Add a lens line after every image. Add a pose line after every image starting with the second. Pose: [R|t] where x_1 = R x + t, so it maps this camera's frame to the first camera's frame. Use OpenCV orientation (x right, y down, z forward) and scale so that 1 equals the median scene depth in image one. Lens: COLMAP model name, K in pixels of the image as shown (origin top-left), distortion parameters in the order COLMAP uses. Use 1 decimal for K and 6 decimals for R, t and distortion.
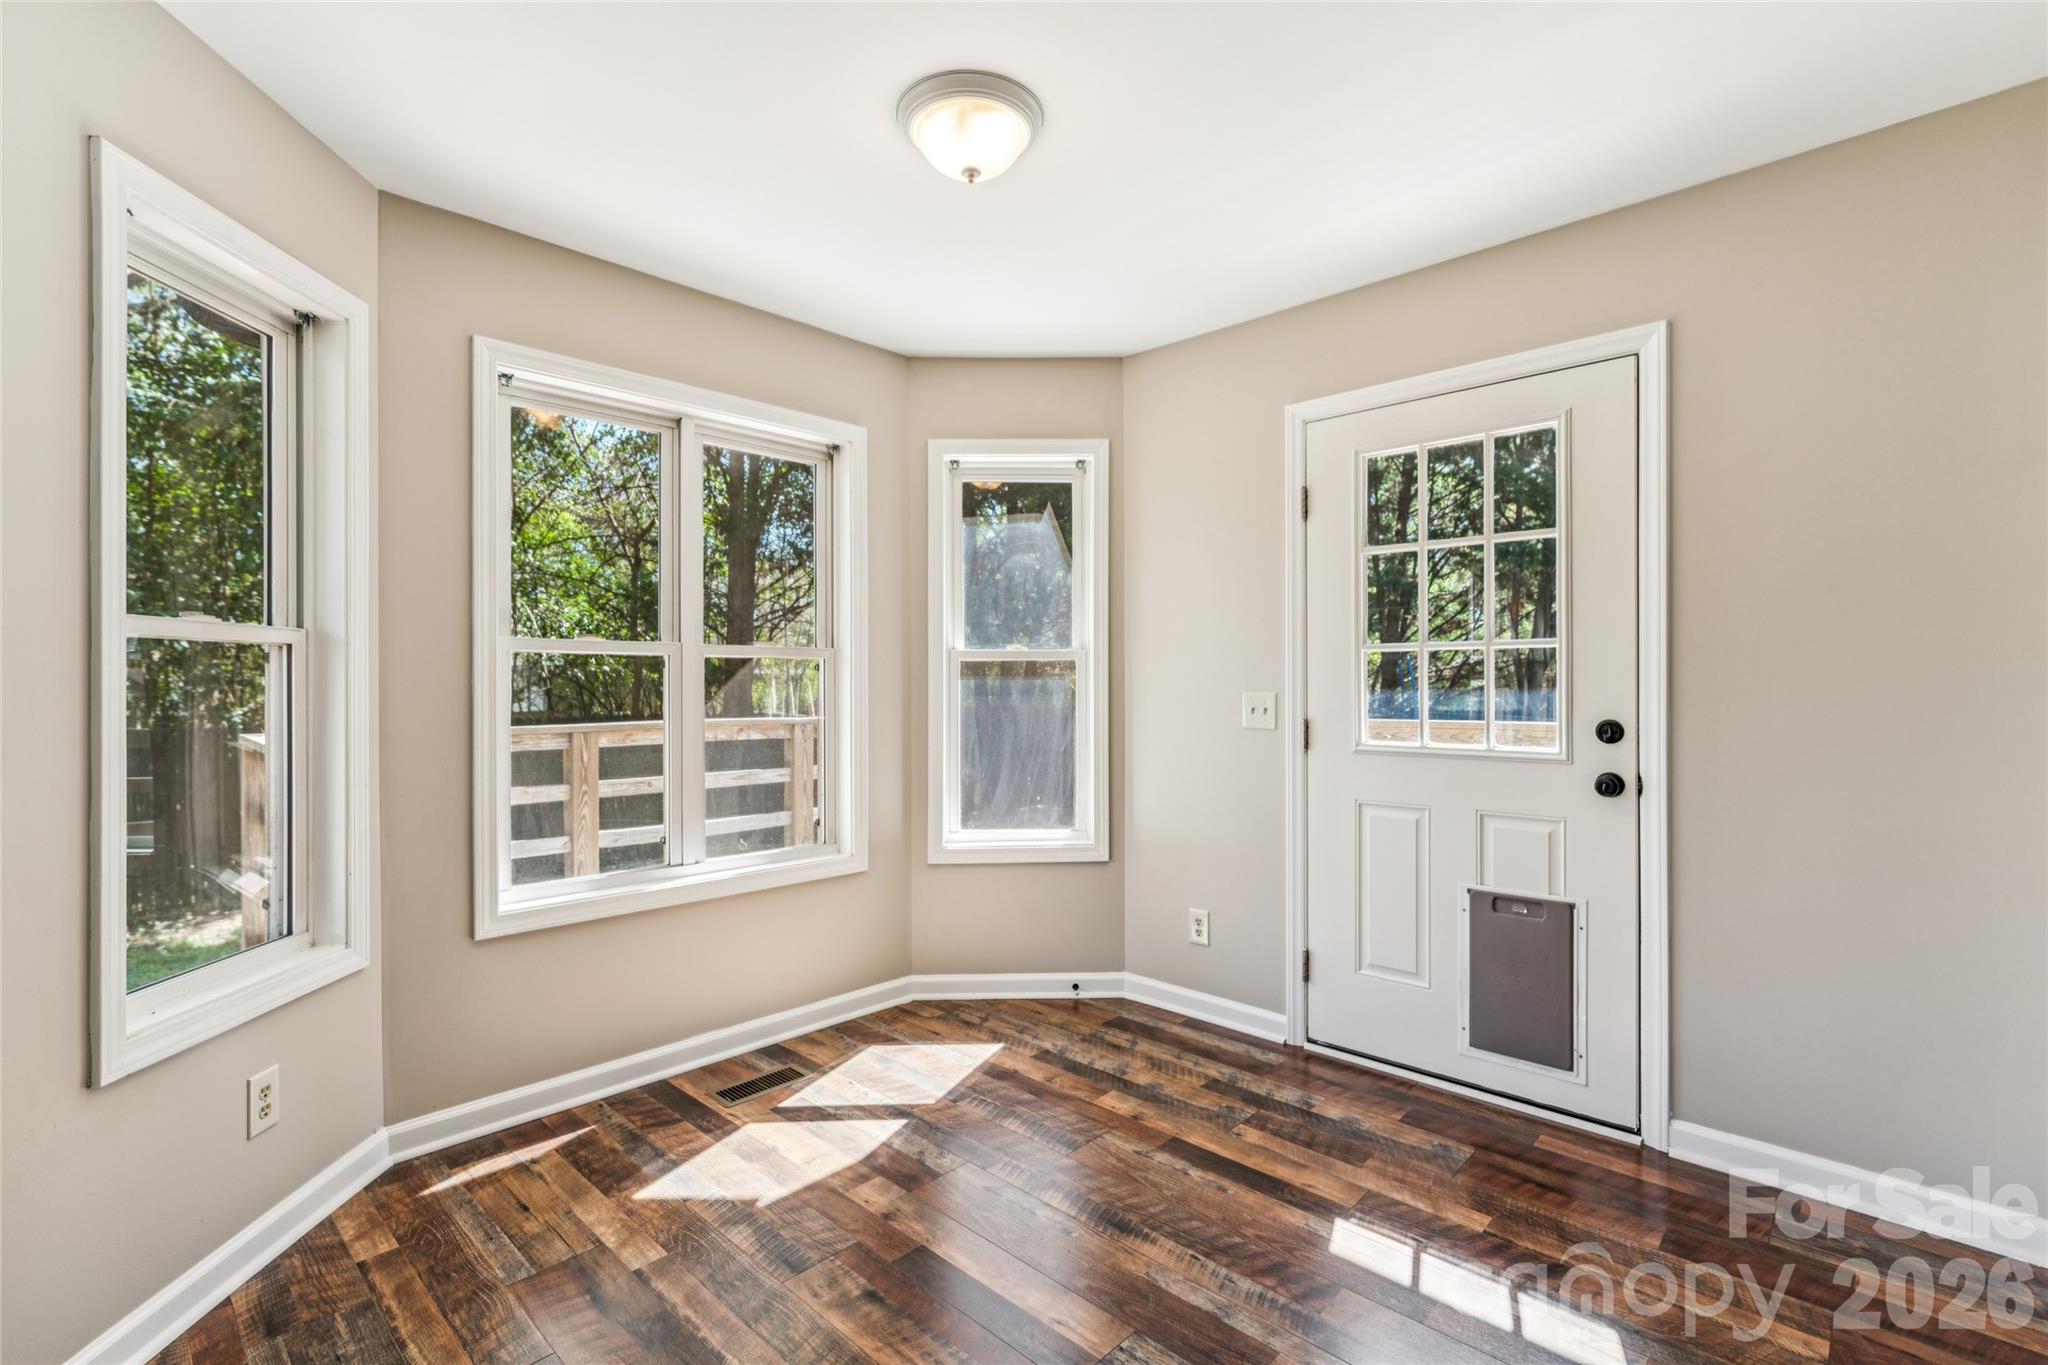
lens RADIAL K [[917.9, 0, 1030.3], [0, 917.9, 681.7], [0, 0, 1]] dist [-0.000247, -0.000021]
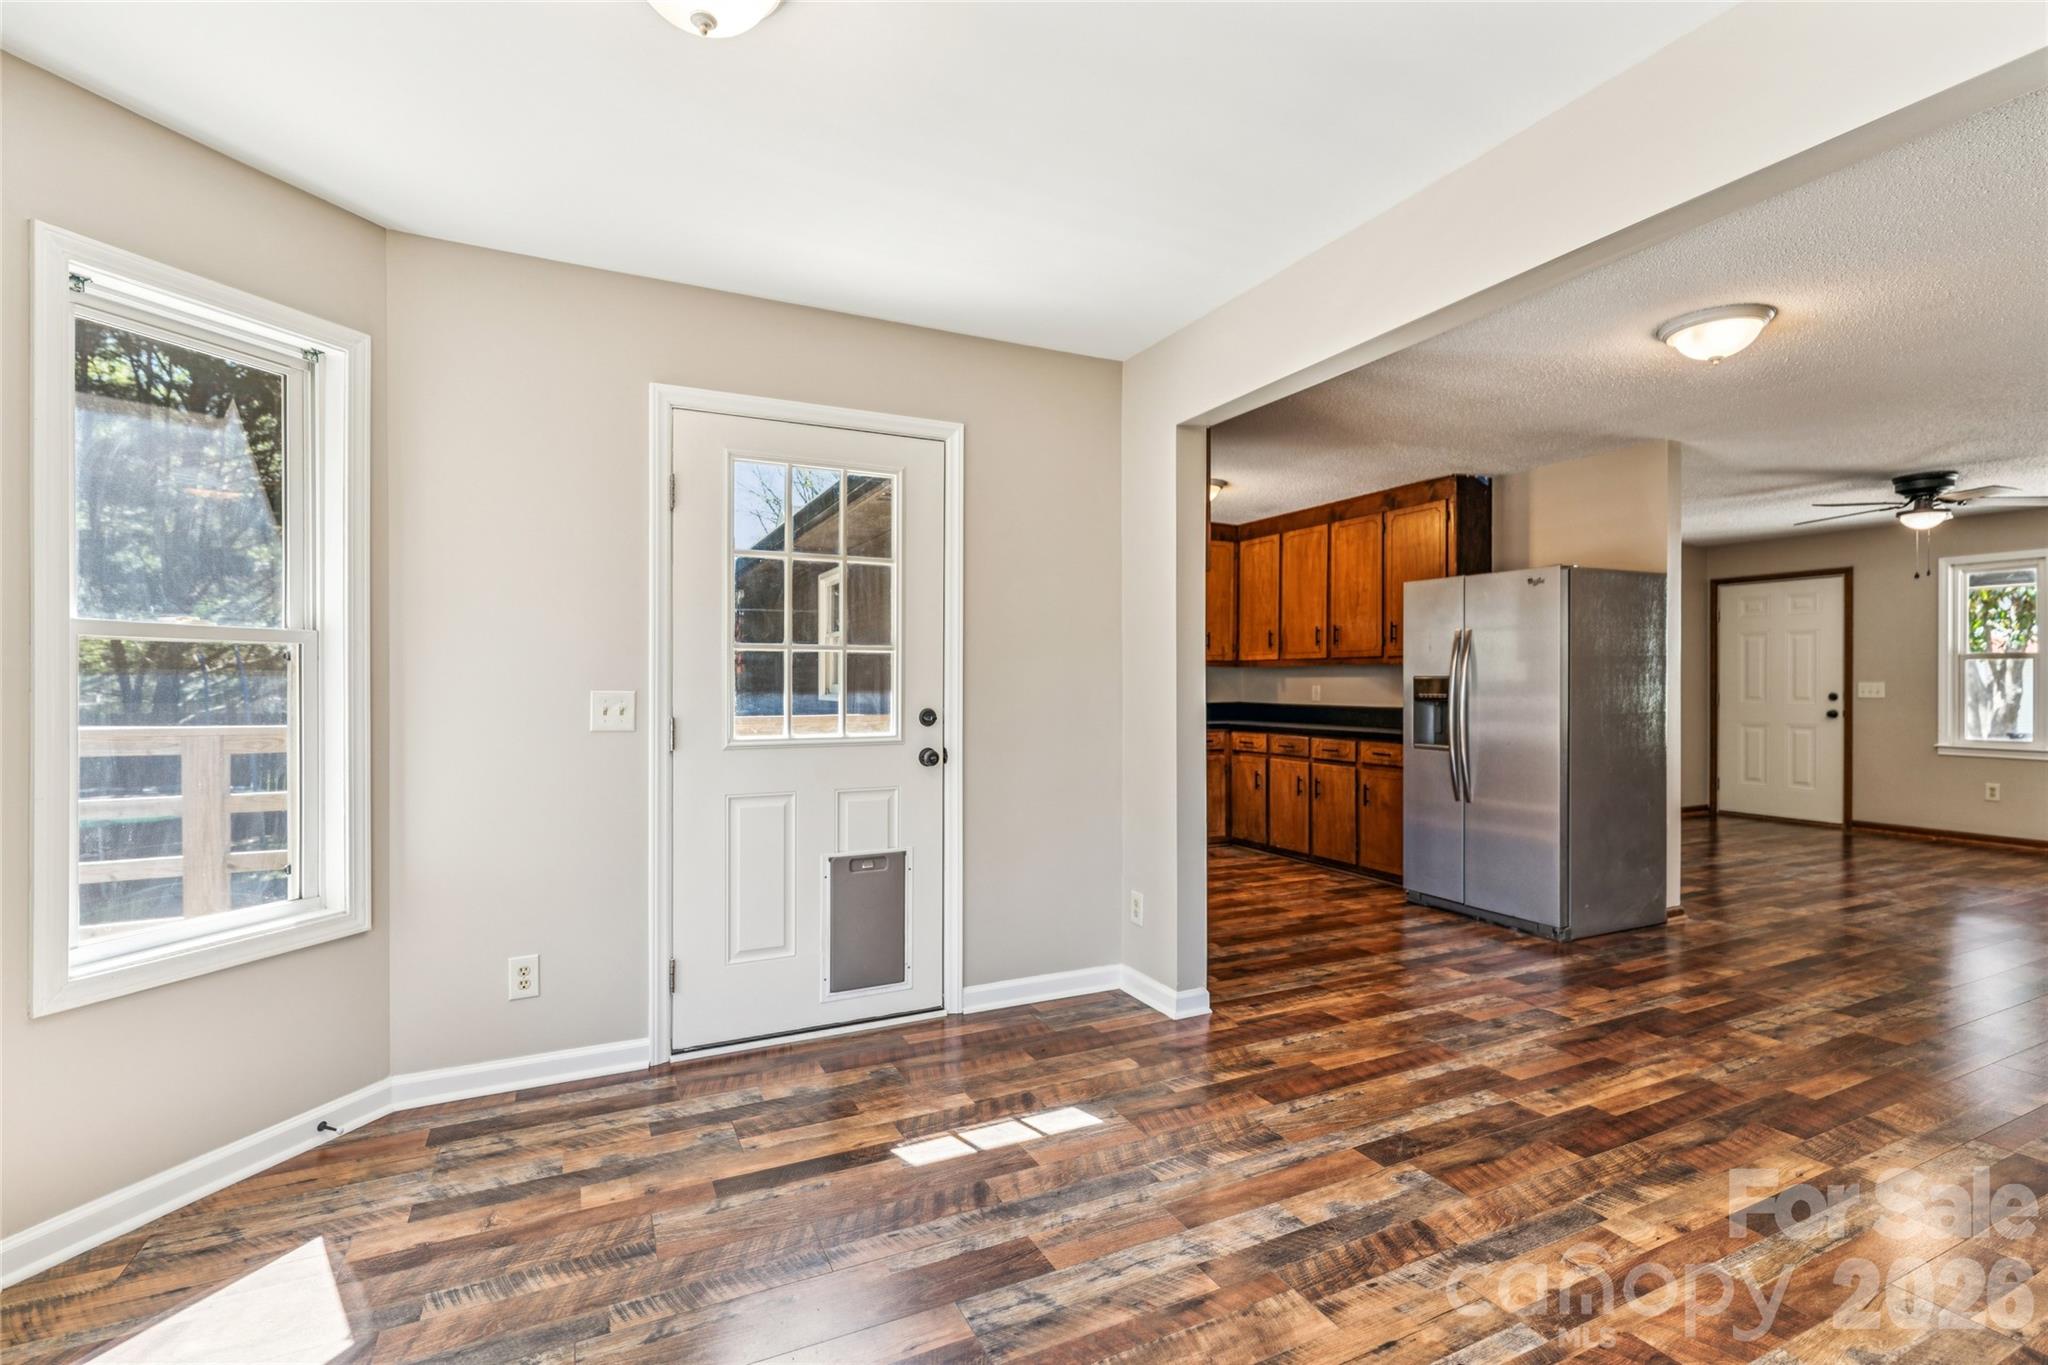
lens RADIAL K [[931.3, 0, 1021.8], [0, 931.3, 686.3], [0, 0, 1]] dist [-0.000040, -0.000269]
pose [[0.354010, -0.003327, 0.935236, -0.539801], [-0.002402, 0.999987, 0.004467, 0.002388], [-0.935238, -0.003828, 0.353998, 0.356836]]
